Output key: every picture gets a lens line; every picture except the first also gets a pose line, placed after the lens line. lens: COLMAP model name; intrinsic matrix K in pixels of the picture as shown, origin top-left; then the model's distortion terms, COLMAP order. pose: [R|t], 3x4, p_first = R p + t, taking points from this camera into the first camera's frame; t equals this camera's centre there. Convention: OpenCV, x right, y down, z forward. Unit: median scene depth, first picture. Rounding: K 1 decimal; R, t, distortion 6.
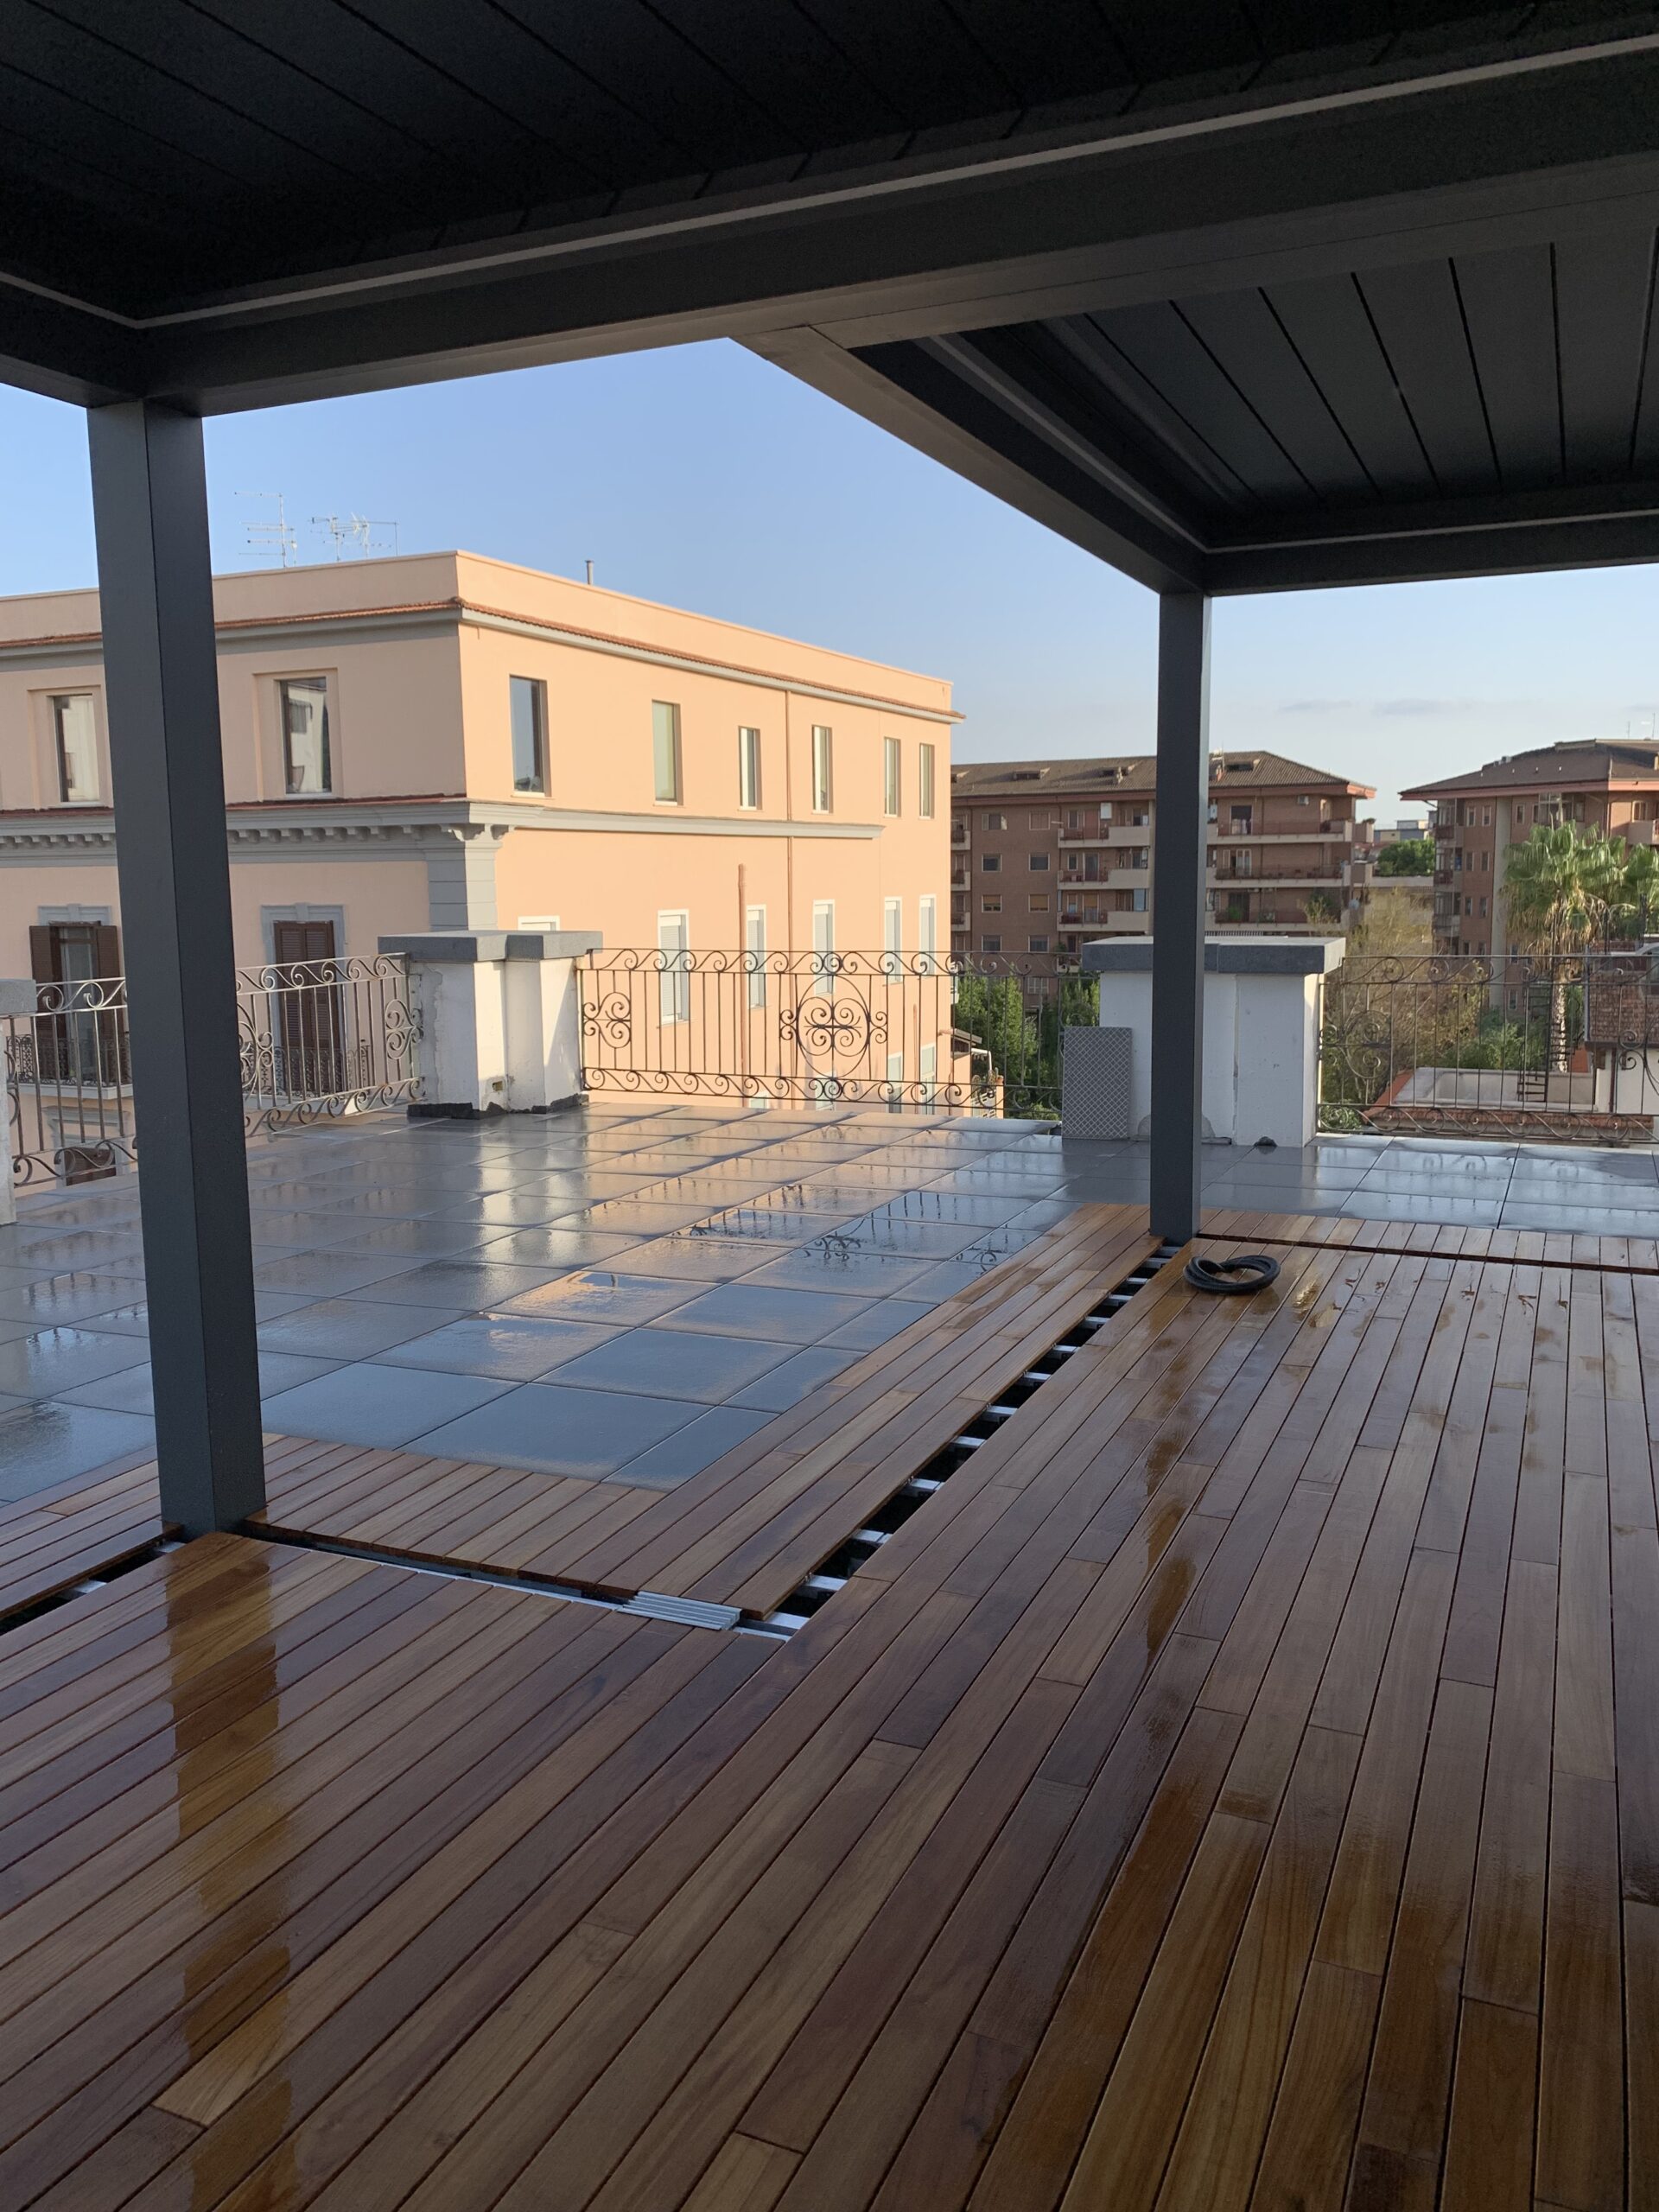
lens RADIAL K [[1694.1, 0, 824.3], [0, 1694.1, 1100.3], [0, 0, 1]] dist [0.054504, -0.059745]
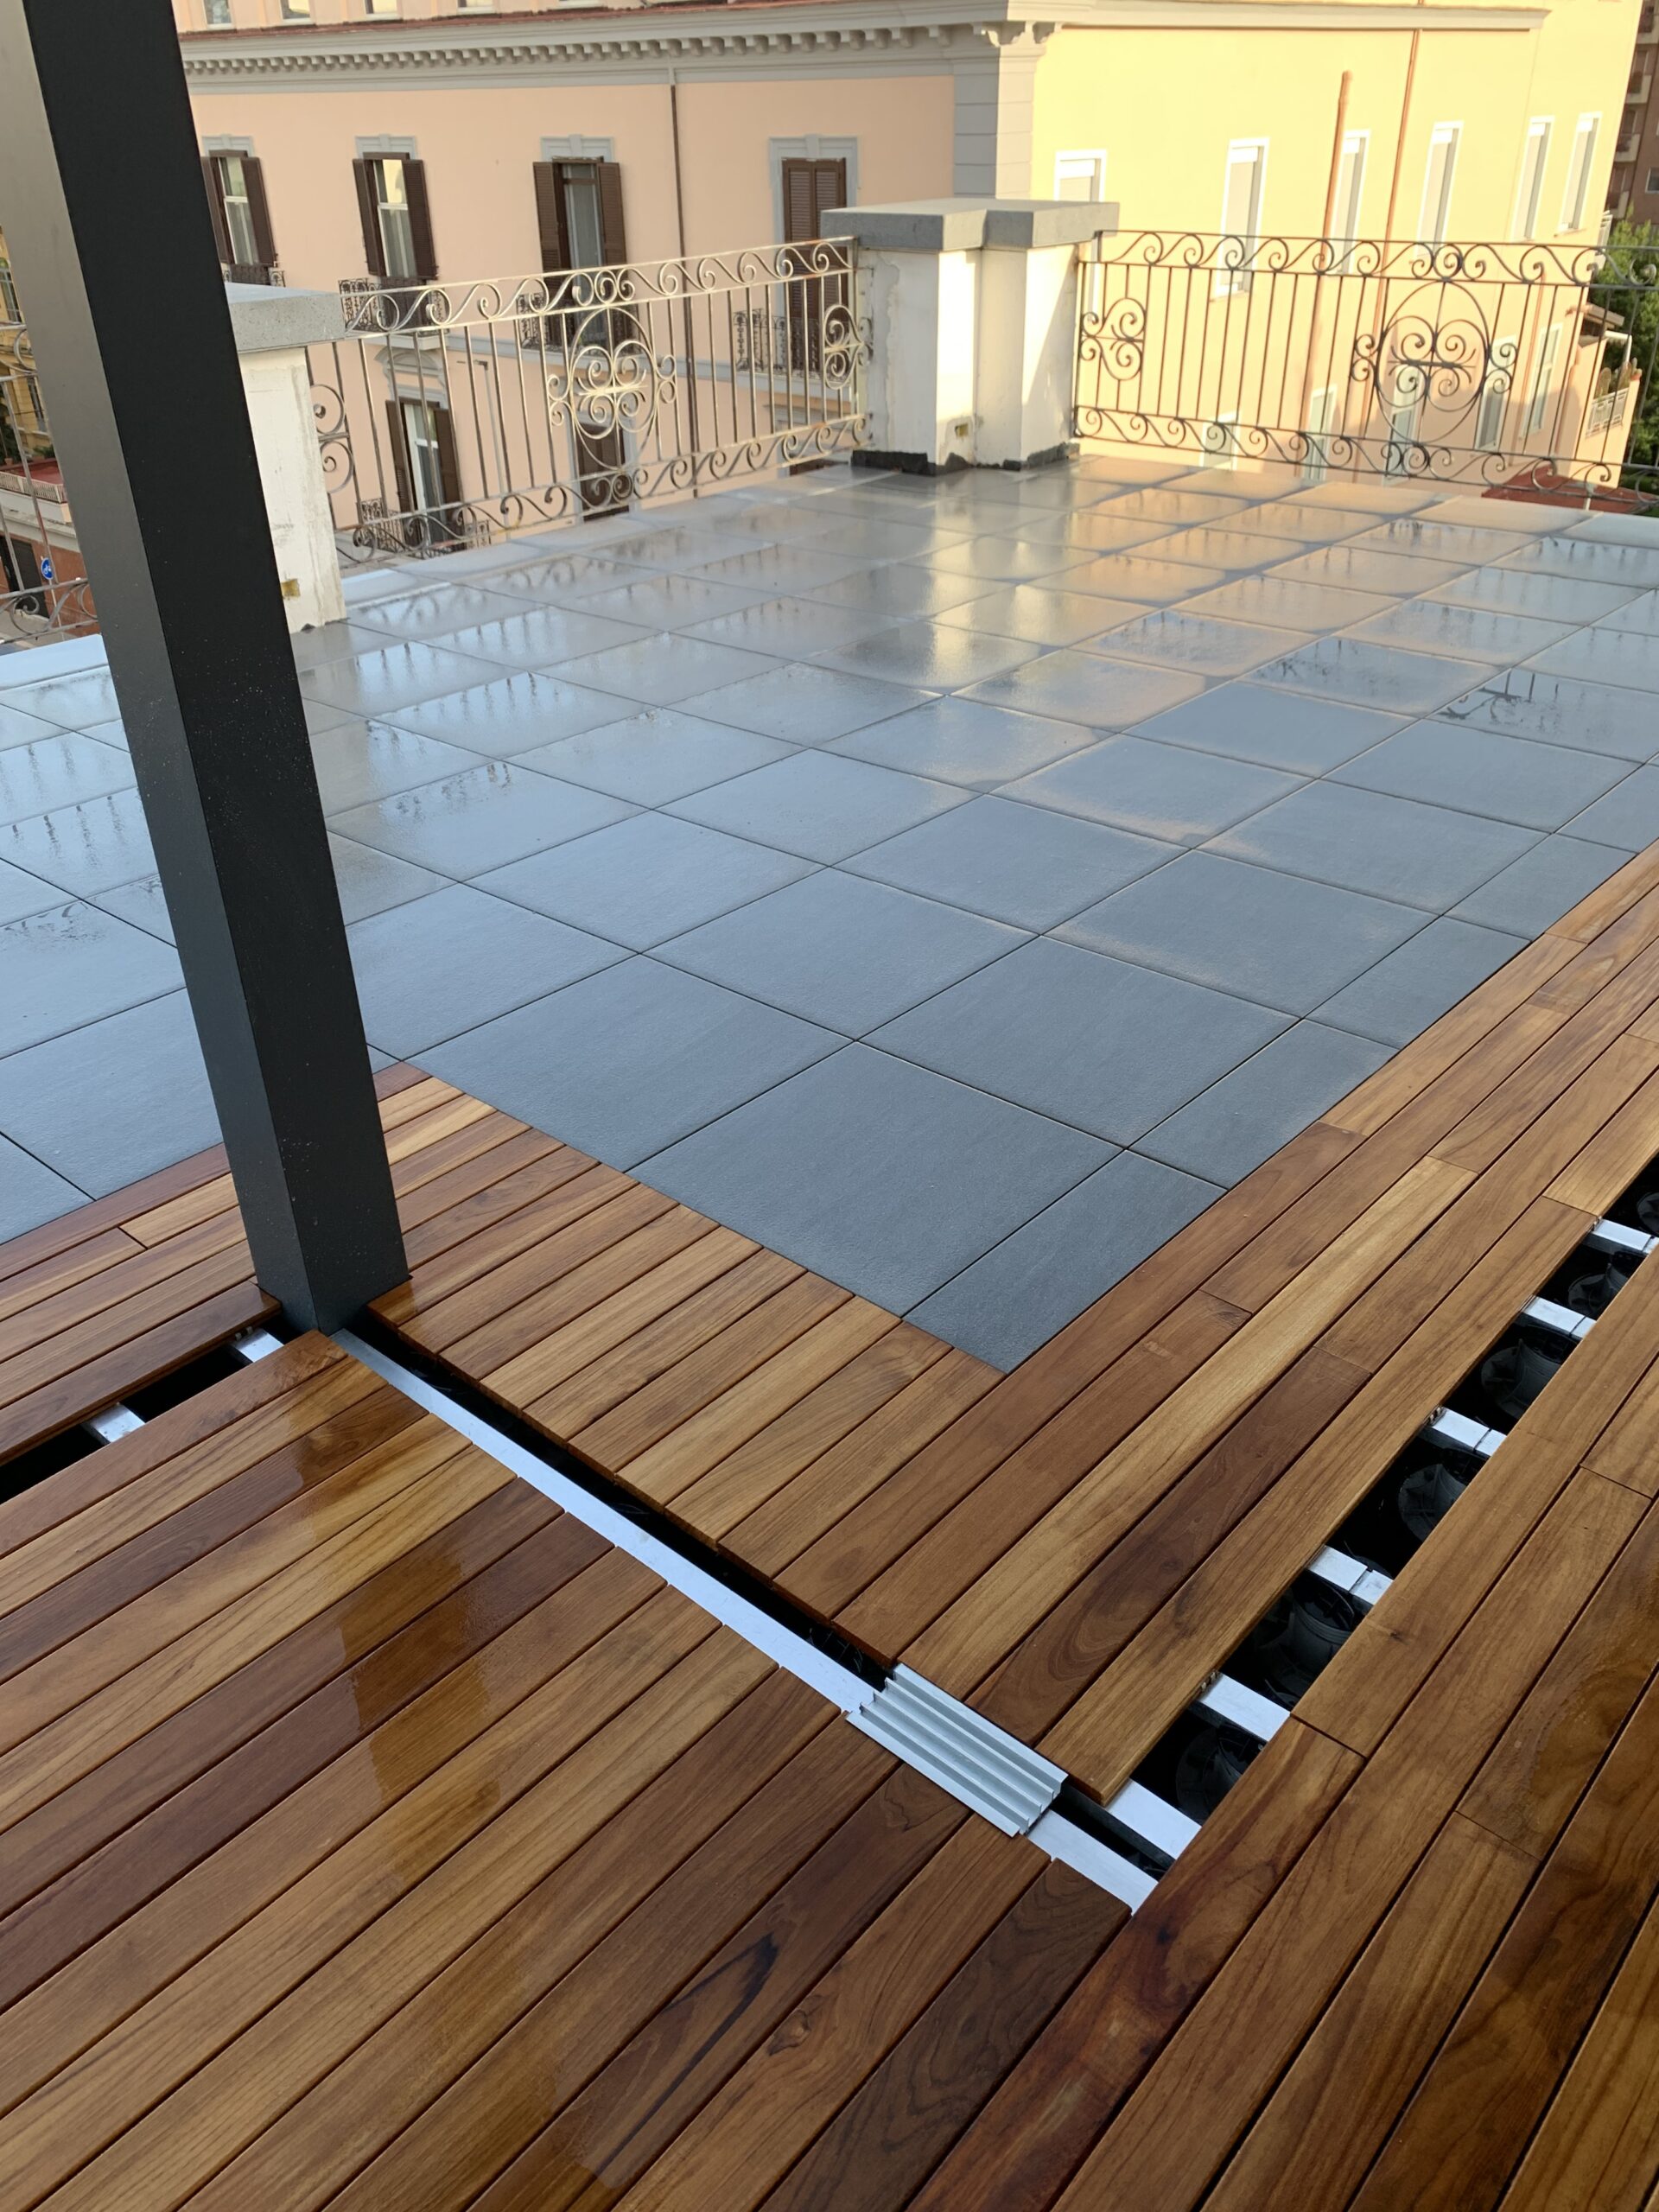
lens RADIAL K [[1694.1, 0, 816.9], [0, 1694.1, 1081.5], [0, 0, 1]] dist [0.054504, -0.059745]
pose [[0.952371, 0.148489, -0.266345, -0.004082], [-0.034520, 0.920317, 0.389648, -0.036322], [0.302980, -0.361896, 0.881609, 0.188517]]
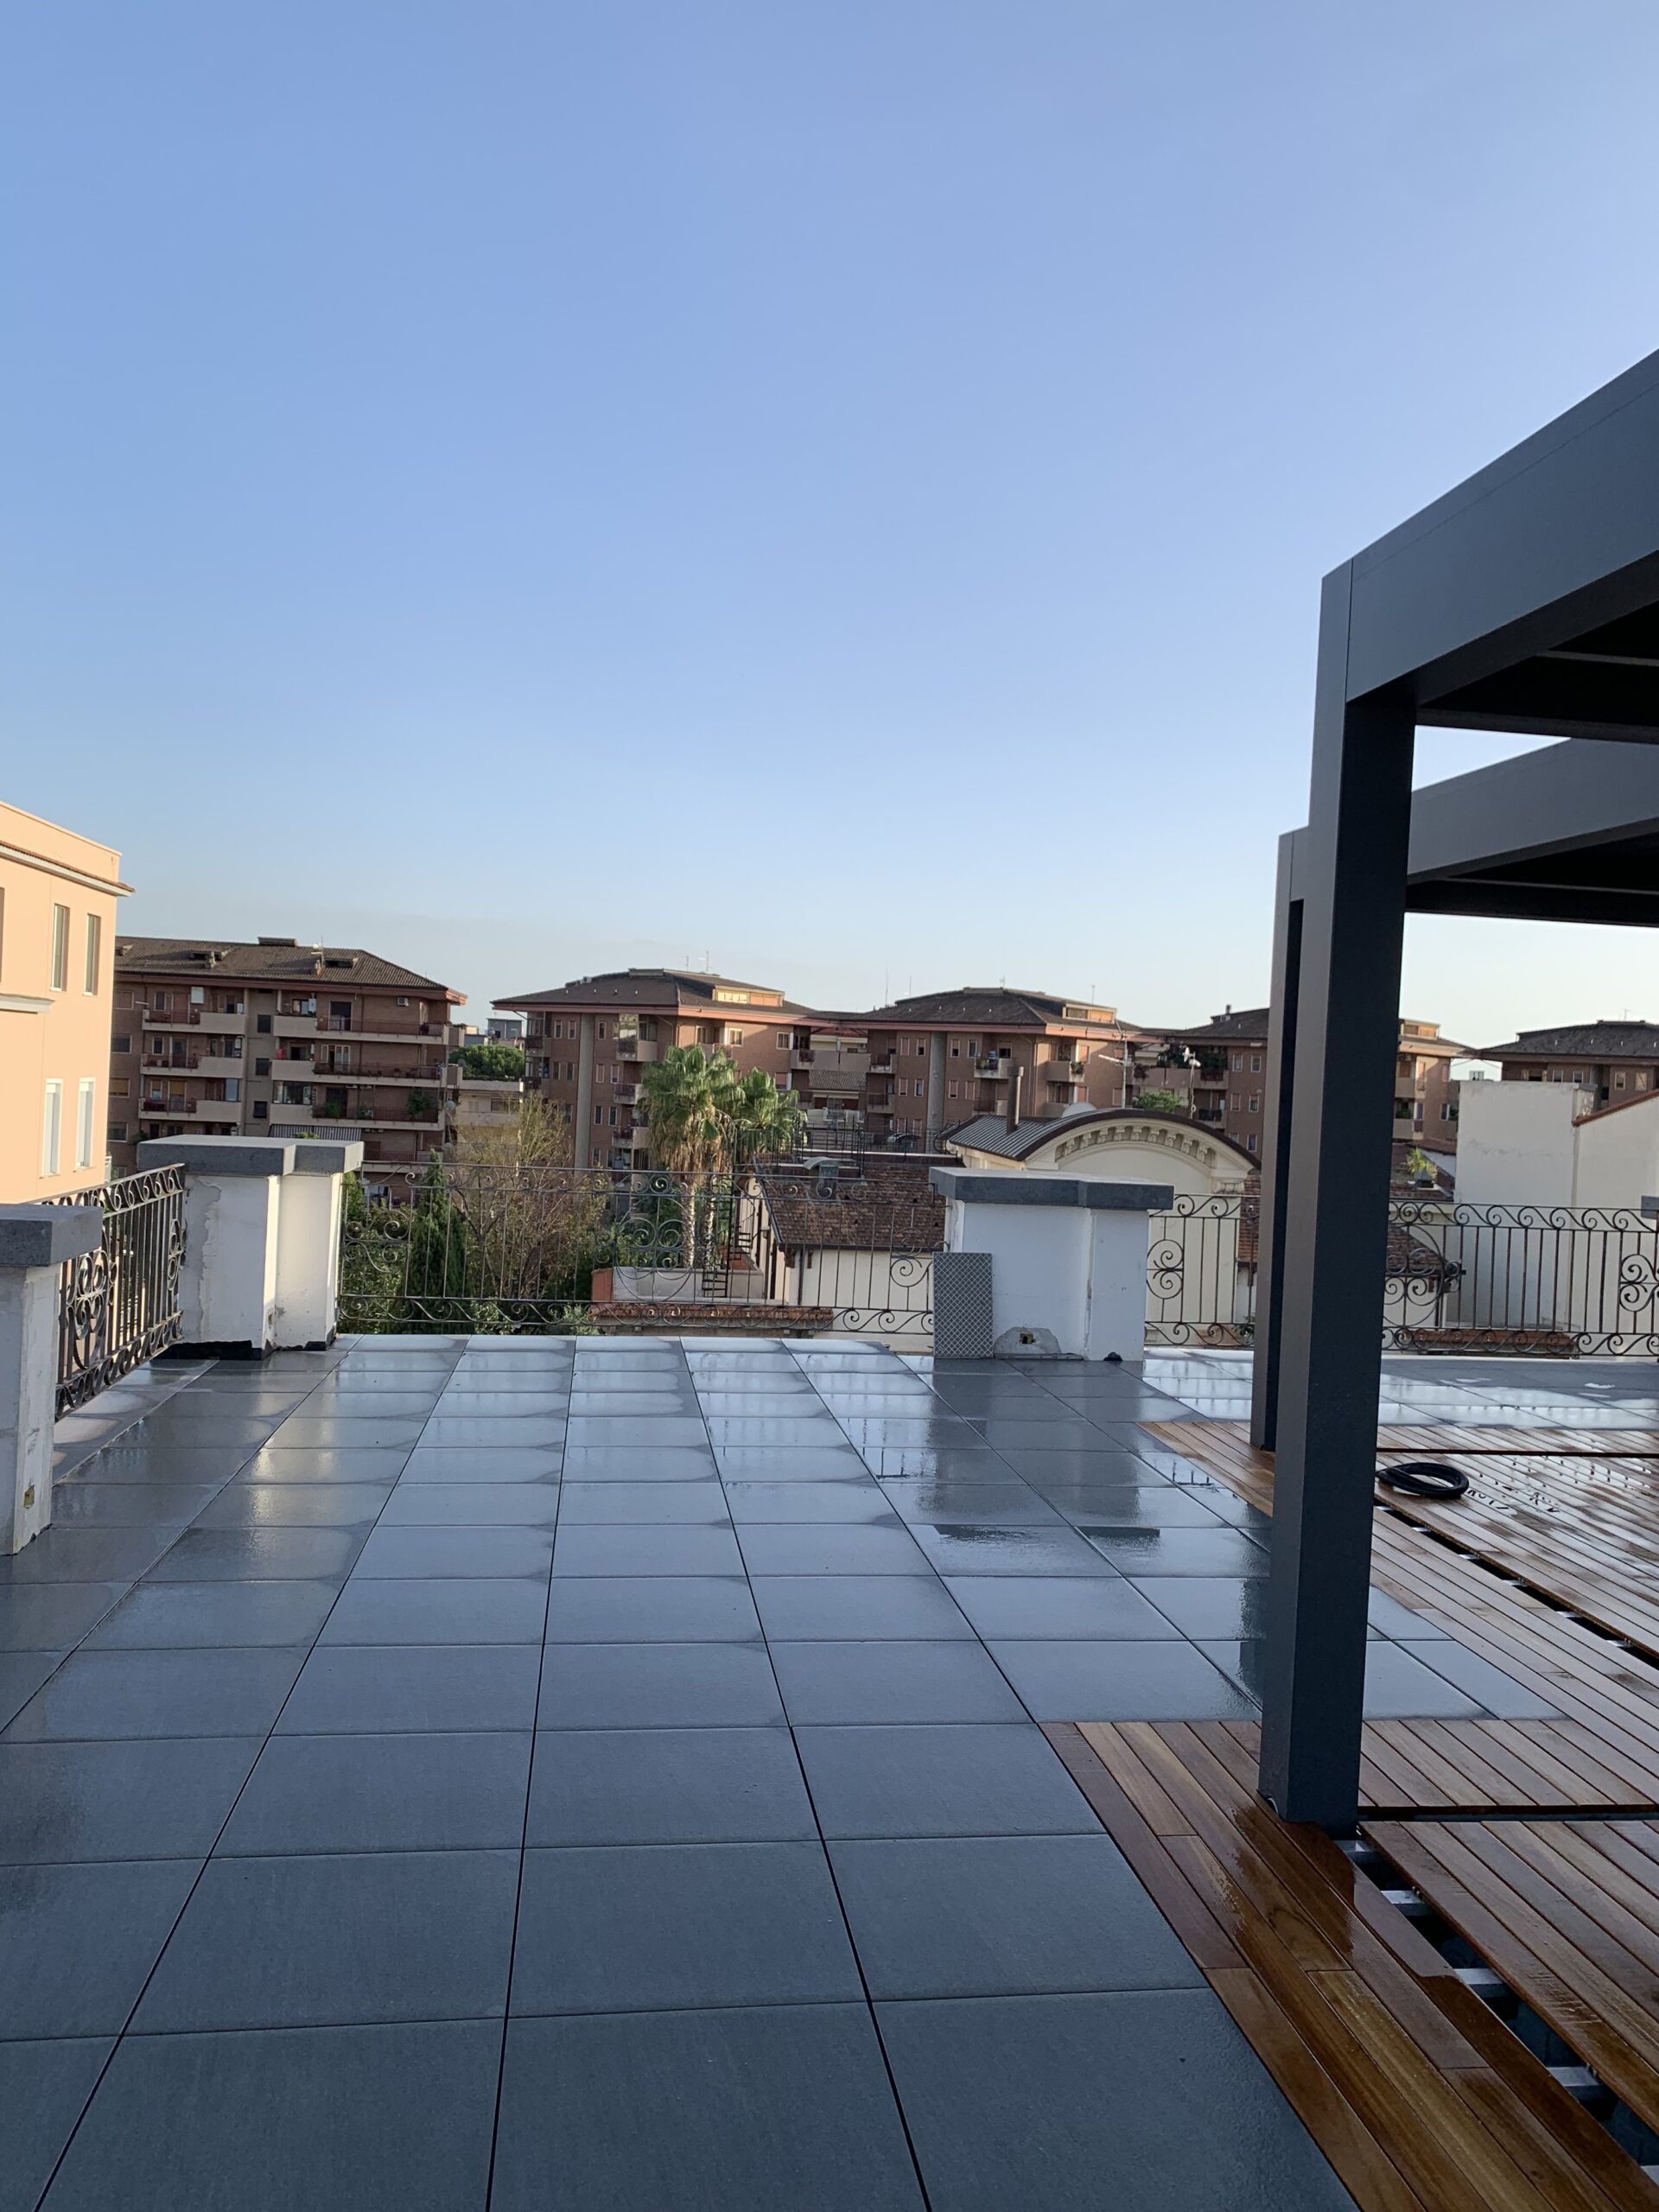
lens RADIAL K [[1694.1, 0, 843.0], [0, 1694.1, 1095.3], [0, 0, 1]] dist [0.054504, -0.059745]
pose [[0.842226, 0.047460, 0.537032, -0.421630], [0.015382, 0.993597, -0.111933, -0.020420], [-0.538906, 0.102533, 0.836103, 0.109759]]
